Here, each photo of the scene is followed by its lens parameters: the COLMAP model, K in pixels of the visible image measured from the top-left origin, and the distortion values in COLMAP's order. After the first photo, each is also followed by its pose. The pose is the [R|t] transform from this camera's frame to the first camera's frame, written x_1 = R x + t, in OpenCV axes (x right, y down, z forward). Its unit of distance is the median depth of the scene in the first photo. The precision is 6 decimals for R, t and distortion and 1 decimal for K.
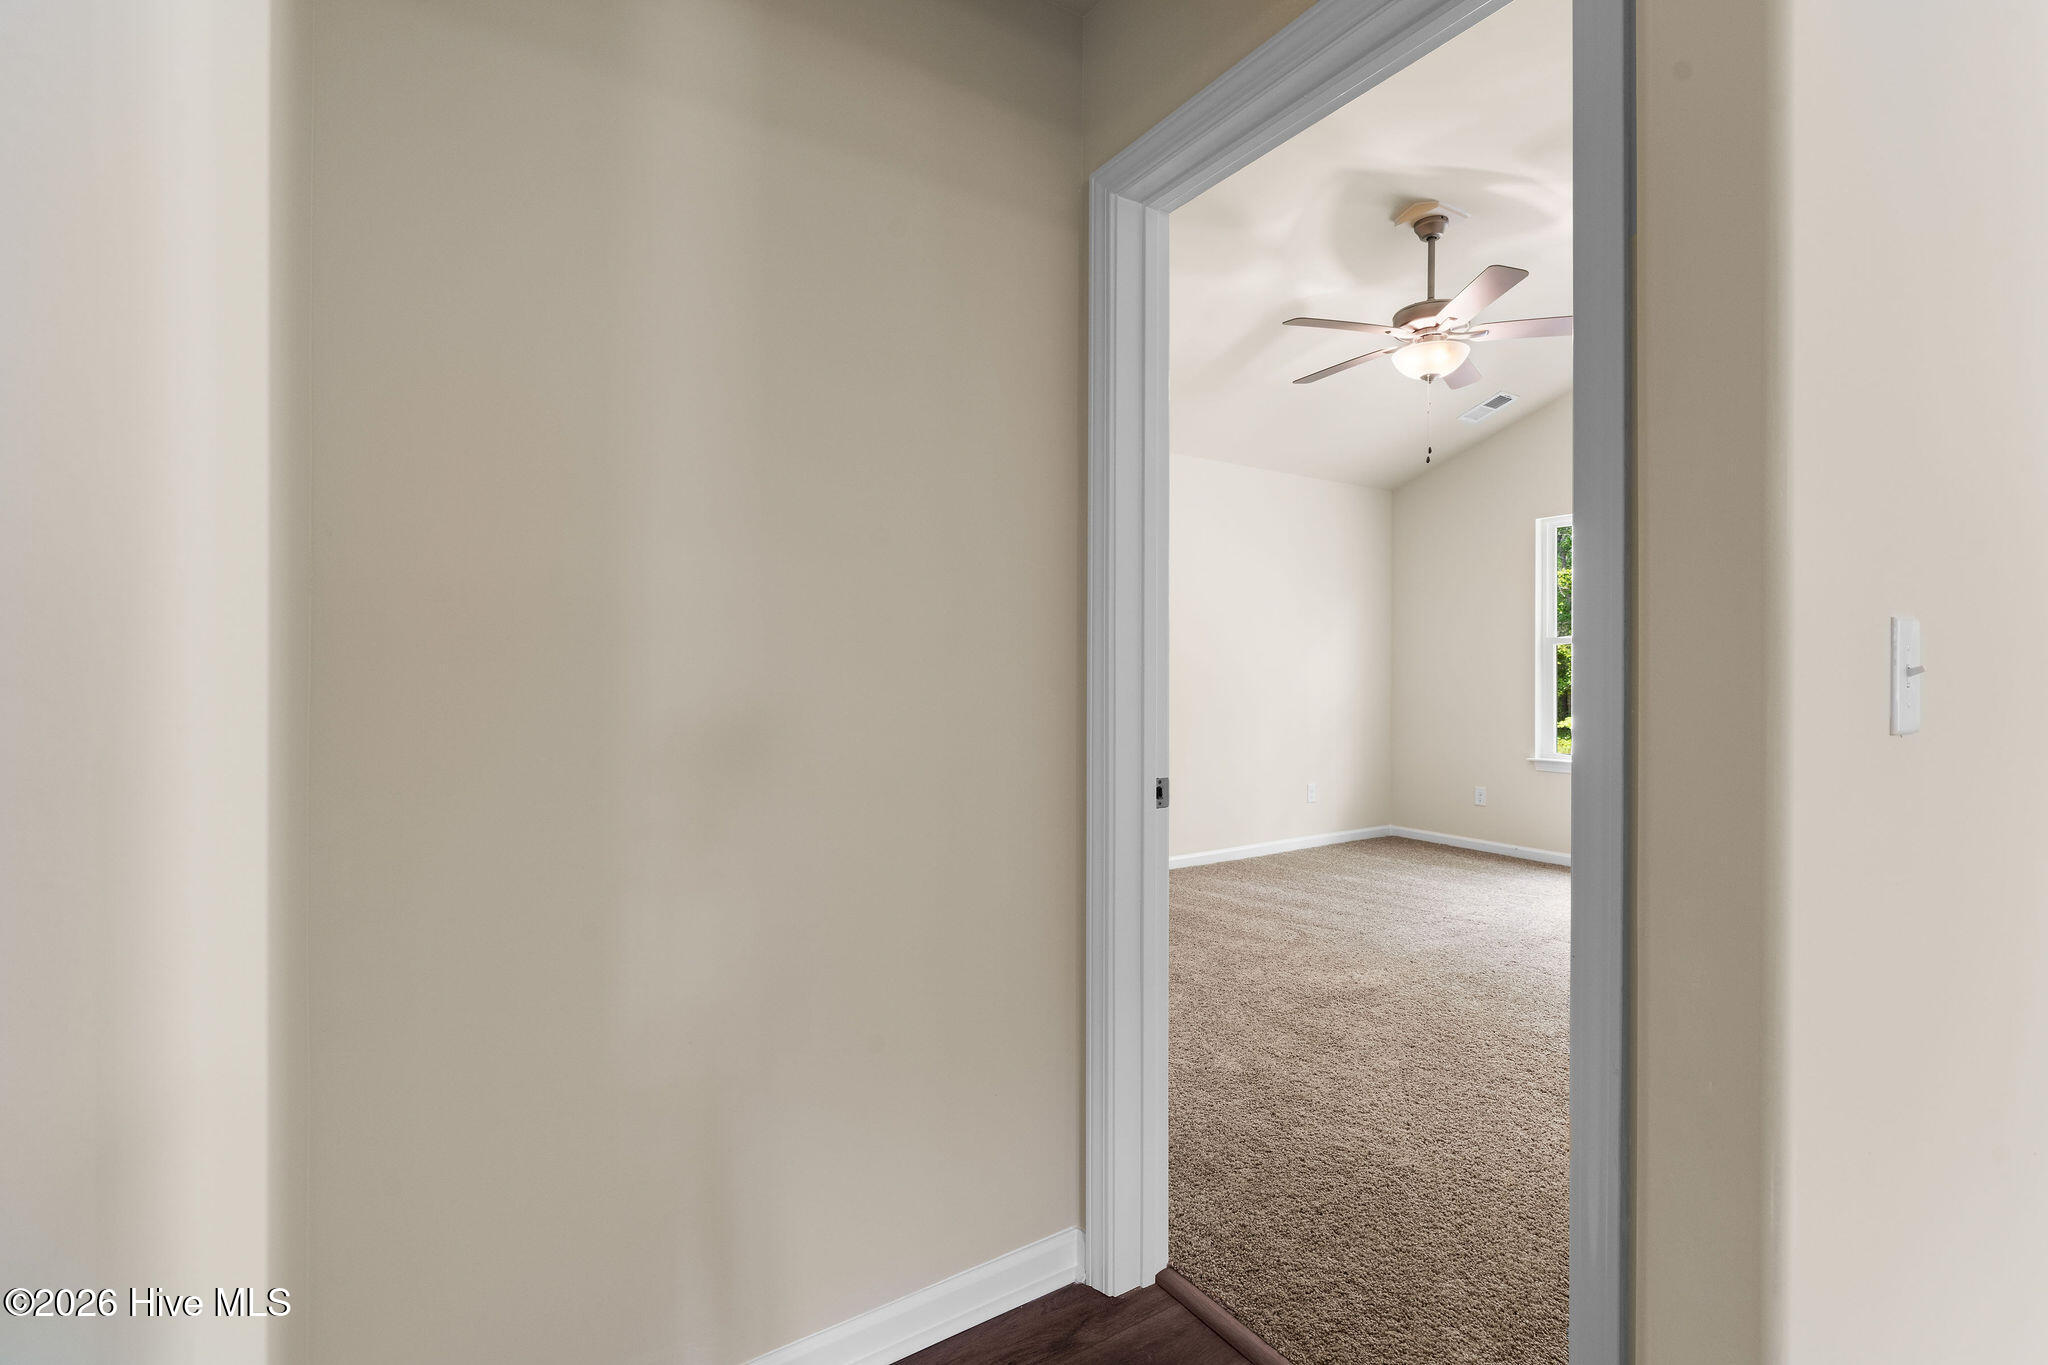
lens RADIAL K [[923.9, 0, 1017.8], [0, 923.9, 674.1], [0, 0, 1]] dist [-0.009588, 0.003934]
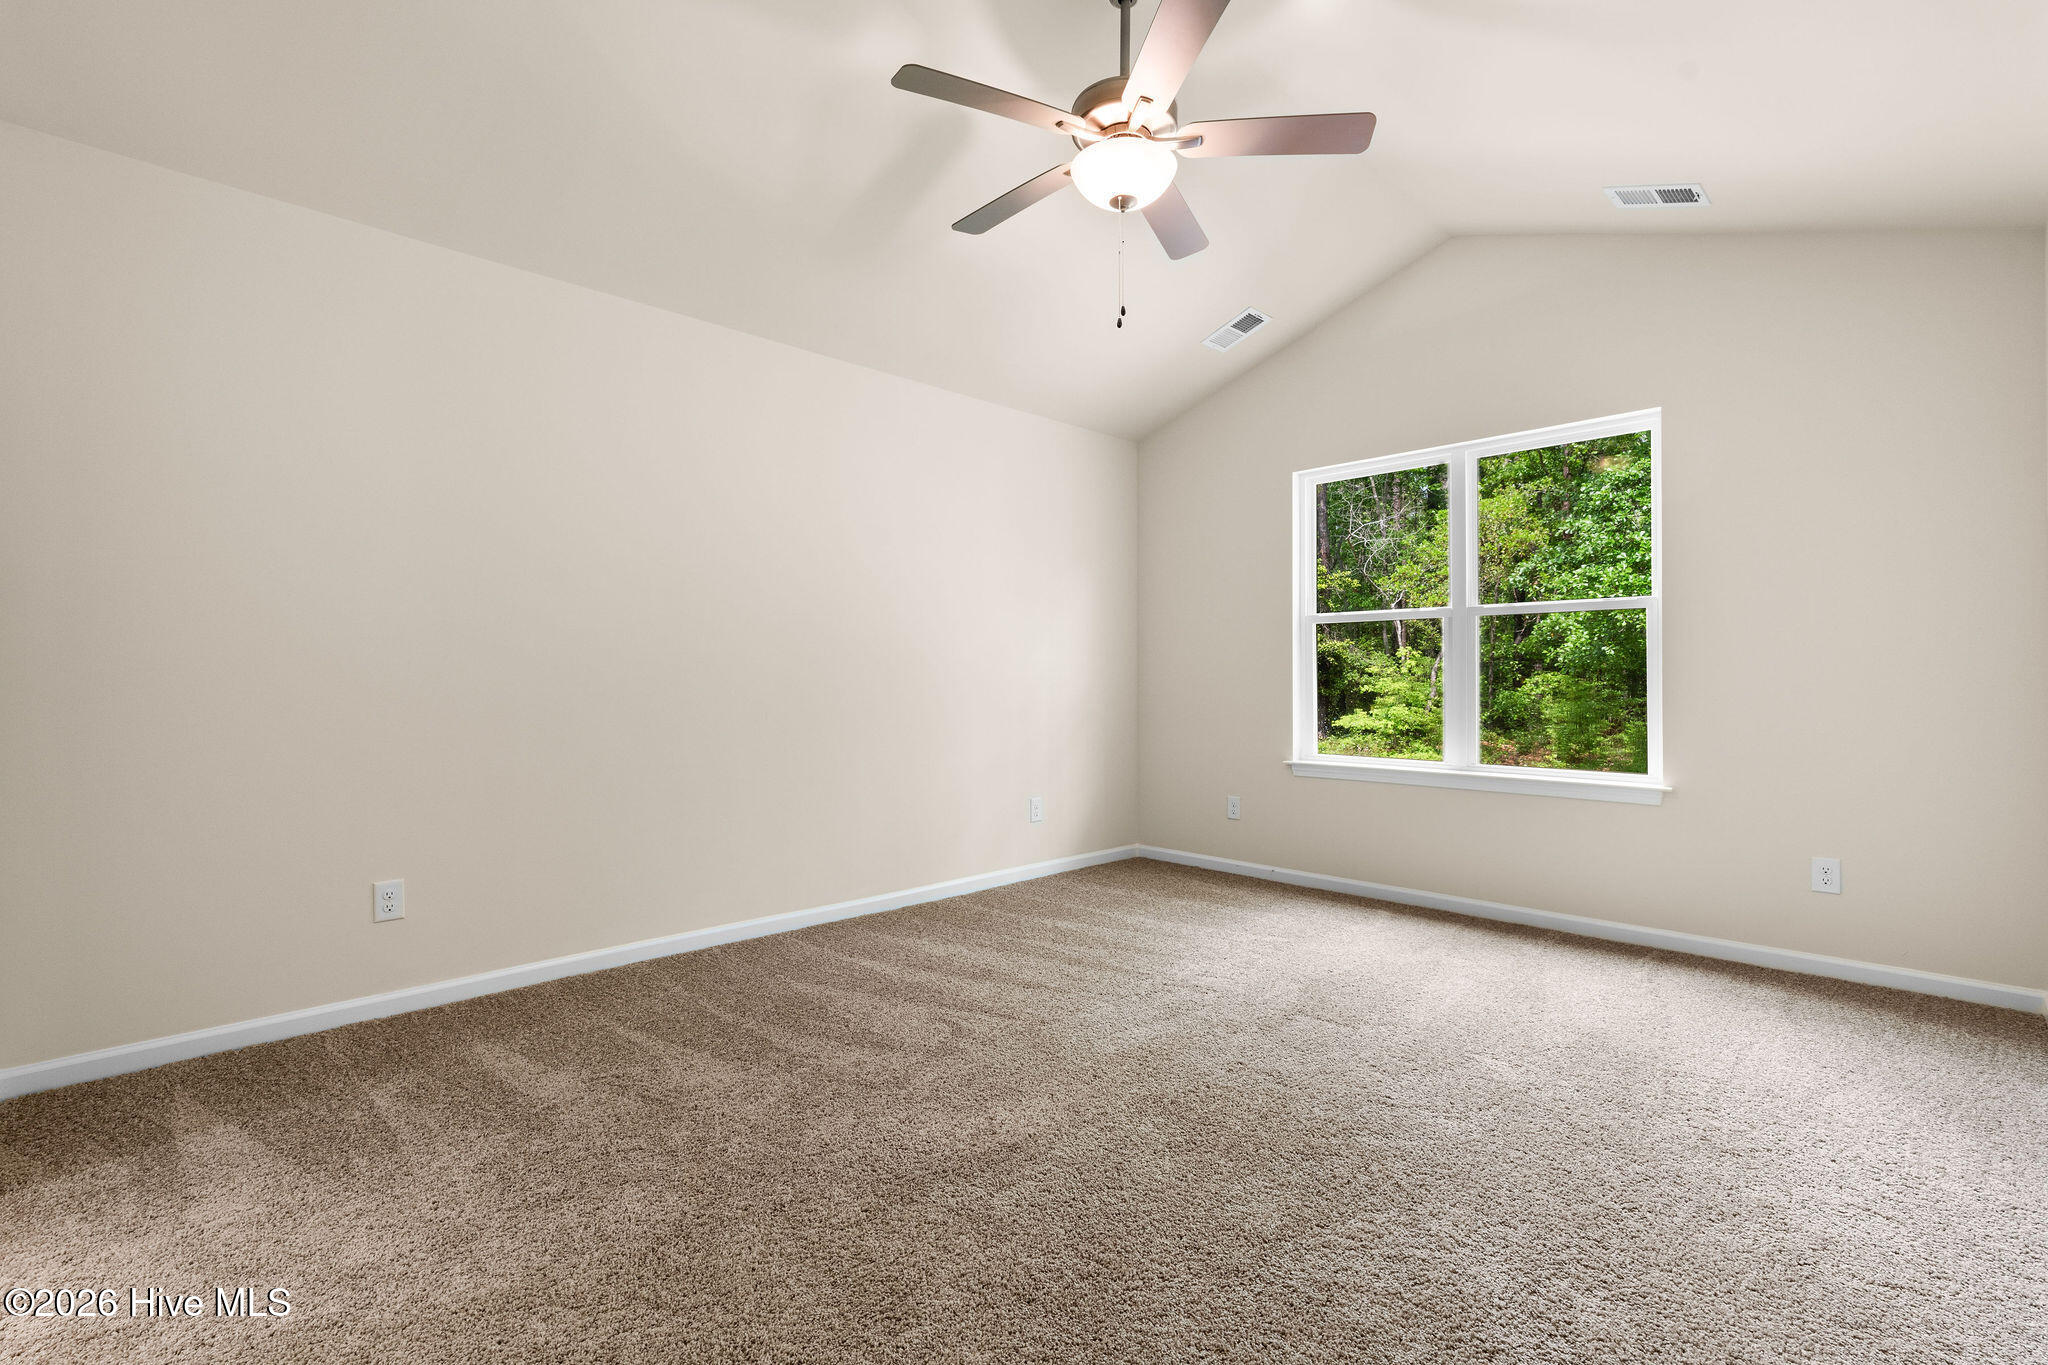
lens RADIAL K [[923.9, 0, 1024.0], [0, 923.9, 677.1], [0, 0, 1]] dist [-0.009588, 0.003934]
pose [[0.980037, -0.001845, 0.198804, 0.218322], [0.002795, 0.999986, -0.004498, 0.026194], [-0.198793, 0.004964, 0.980029, 0.320294]]
